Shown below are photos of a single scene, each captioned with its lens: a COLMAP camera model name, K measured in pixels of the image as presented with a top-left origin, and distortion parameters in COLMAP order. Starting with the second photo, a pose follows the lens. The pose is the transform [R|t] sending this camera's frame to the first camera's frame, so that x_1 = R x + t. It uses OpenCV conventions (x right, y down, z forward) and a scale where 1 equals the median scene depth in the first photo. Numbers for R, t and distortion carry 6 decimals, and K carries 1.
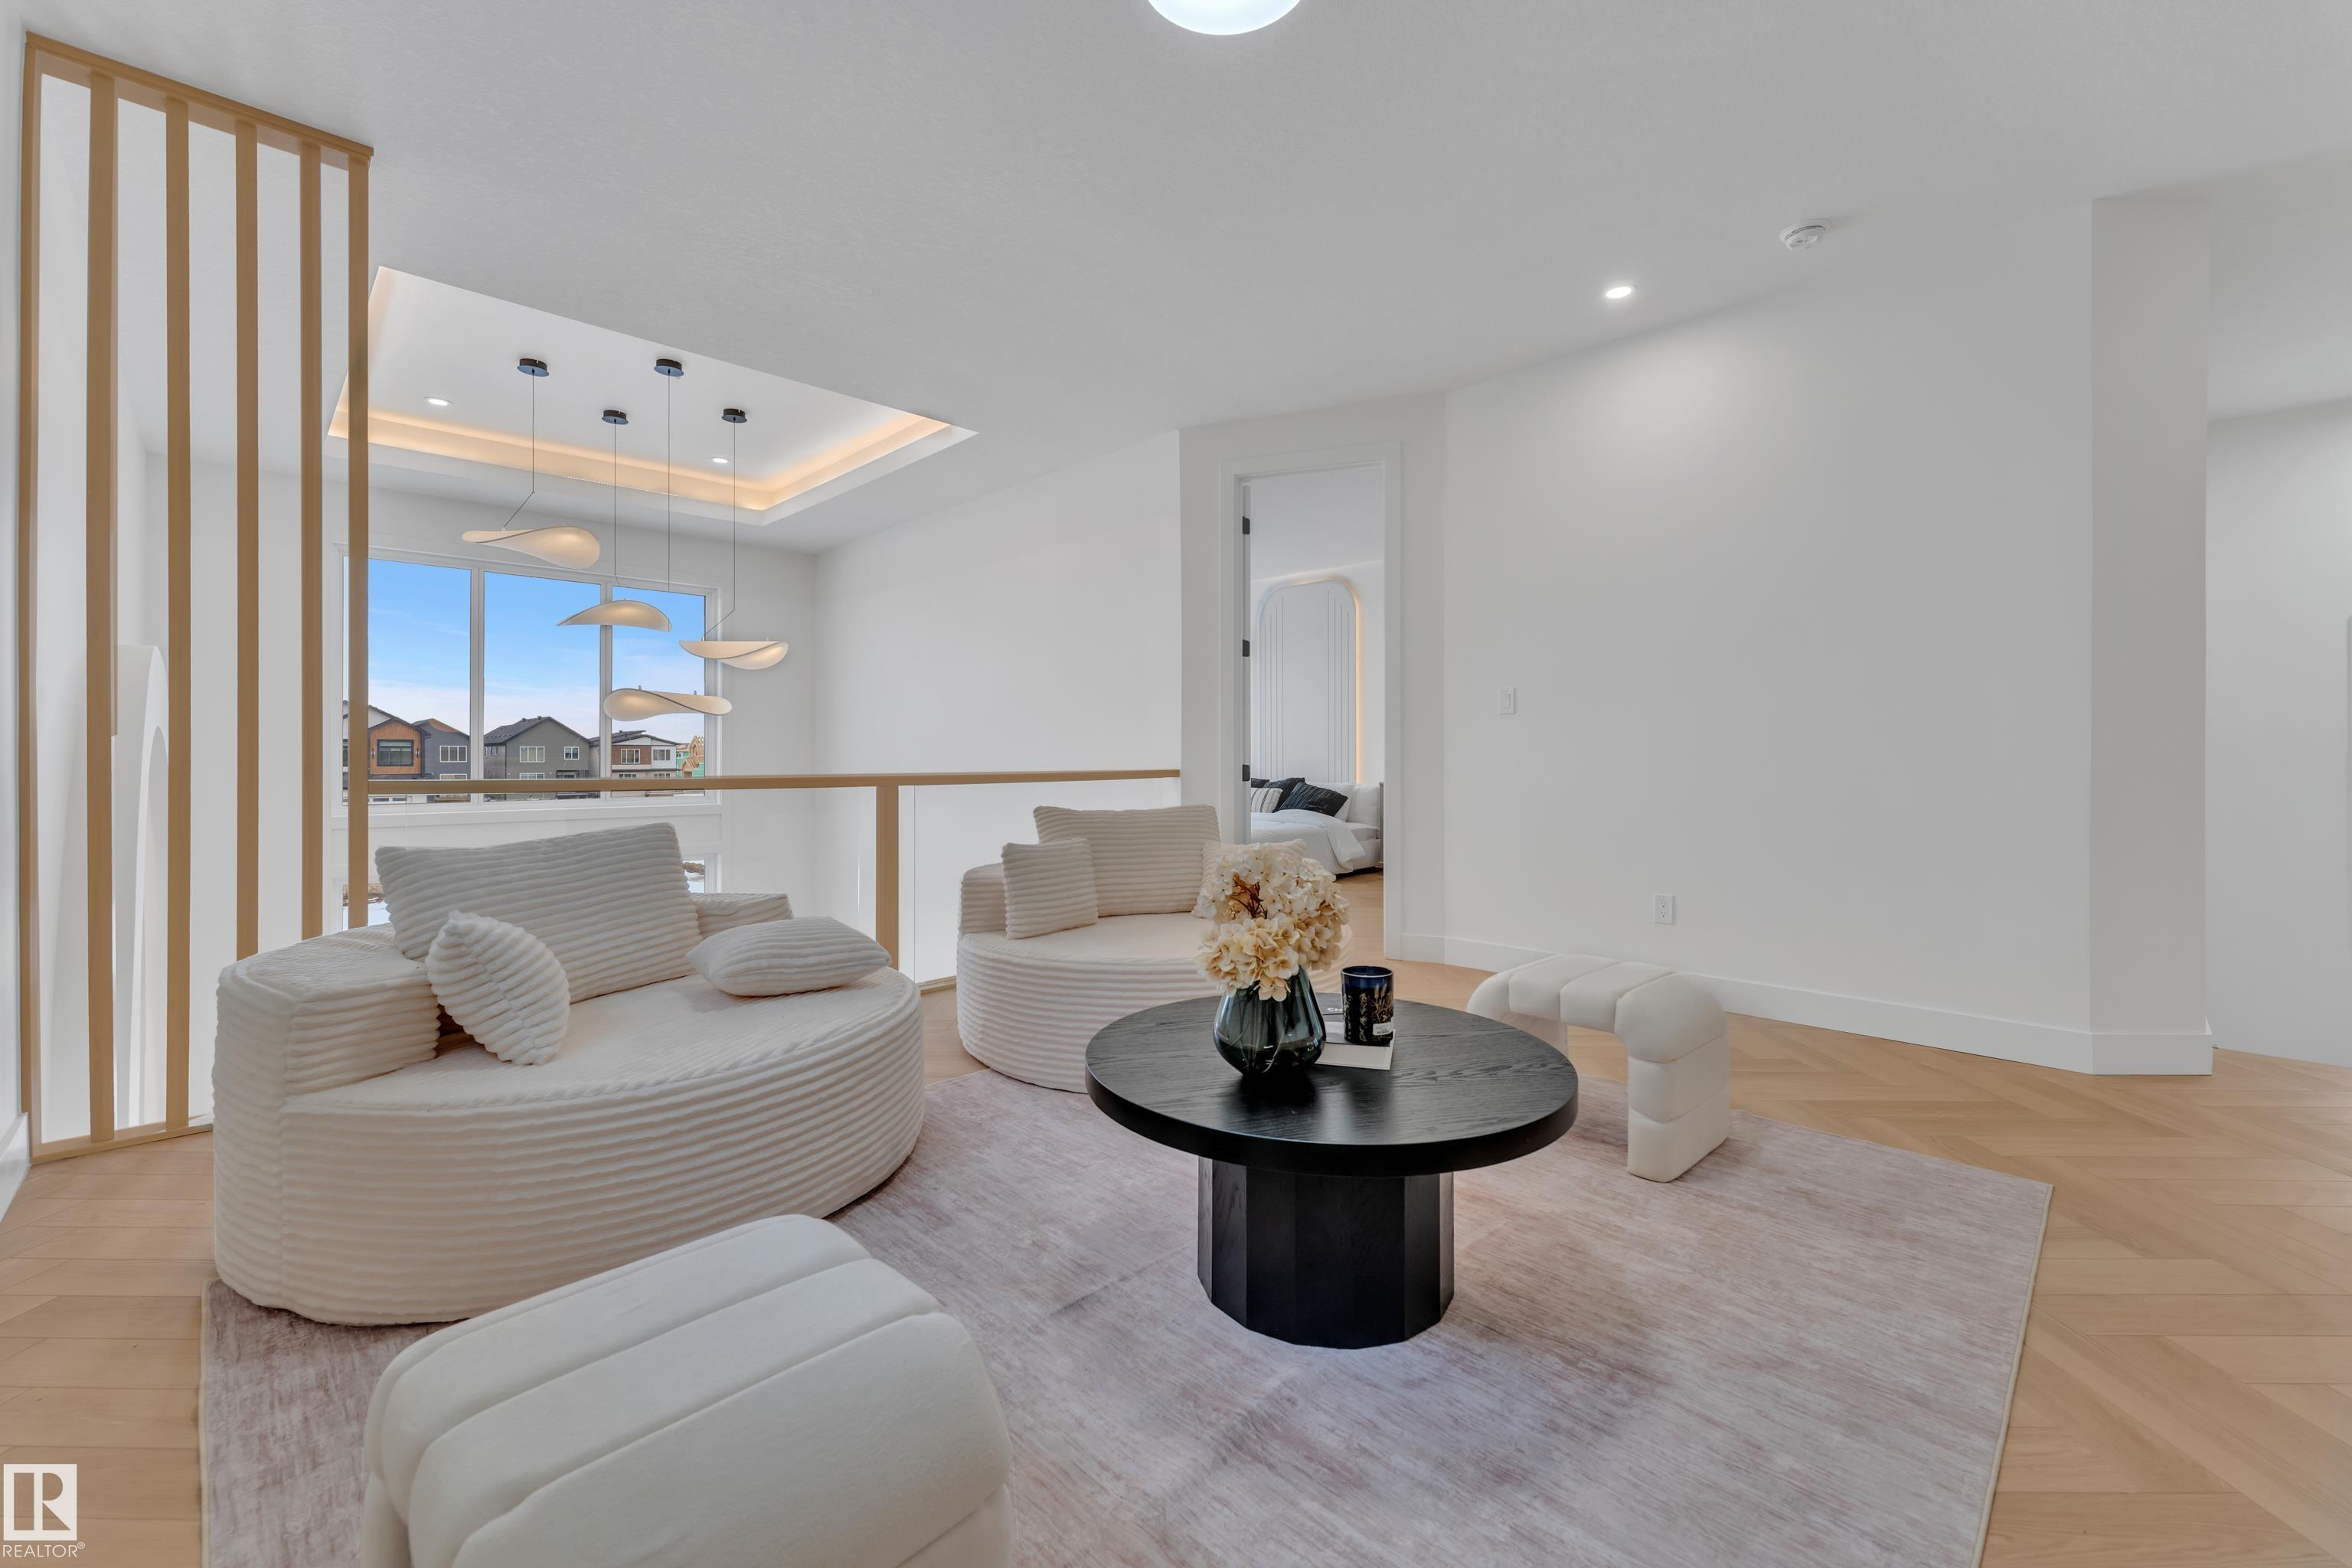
lens RADIAL K [[949.7, 0, 1179.7], [0, 949.7, 763.9], [0, 0, 1]] dist [0.006306, 0.000157]
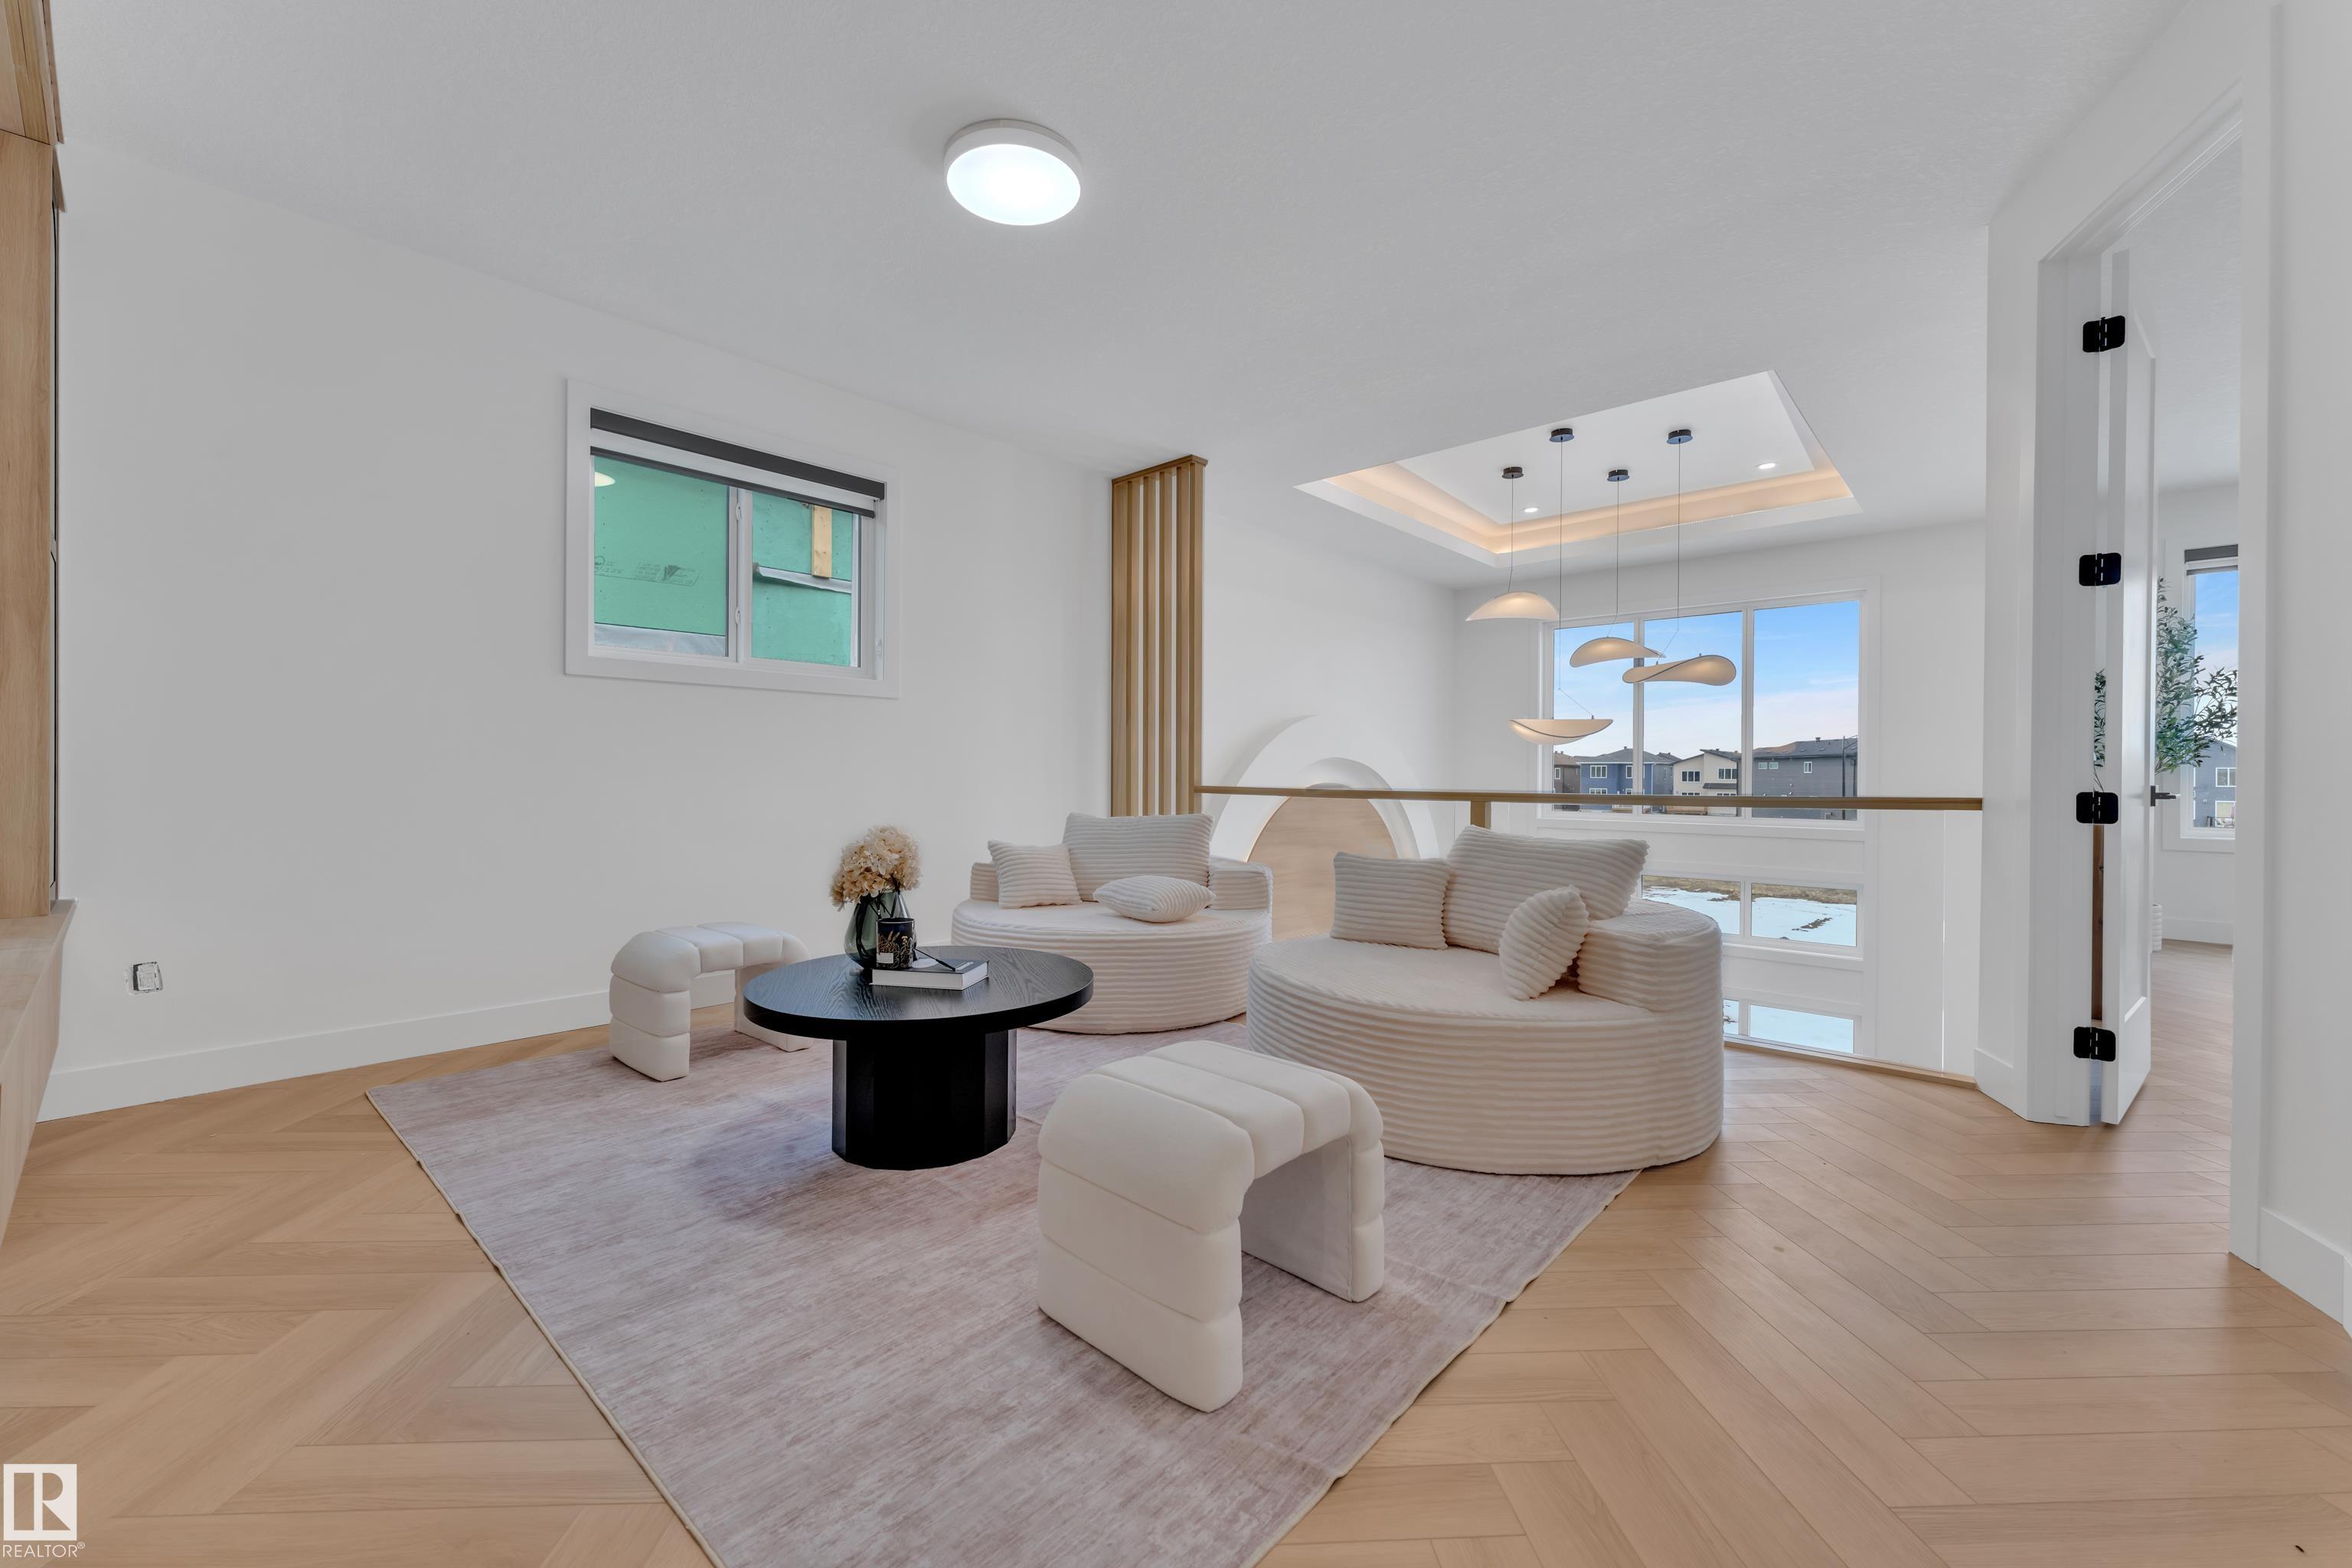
lens RADIAL K [[949.7, 0, 1181.1], [0, 949.7, 784.4], [0, 0, 1]] dist [0.006306, 0.000157]
pose [[0.054787, 0.011617, -0.998430, 1.297124], [-0.014296, 0.999839, 0.010849, -0.003654], [0.998396, 0.013679, 0.054944, 1.065670]]
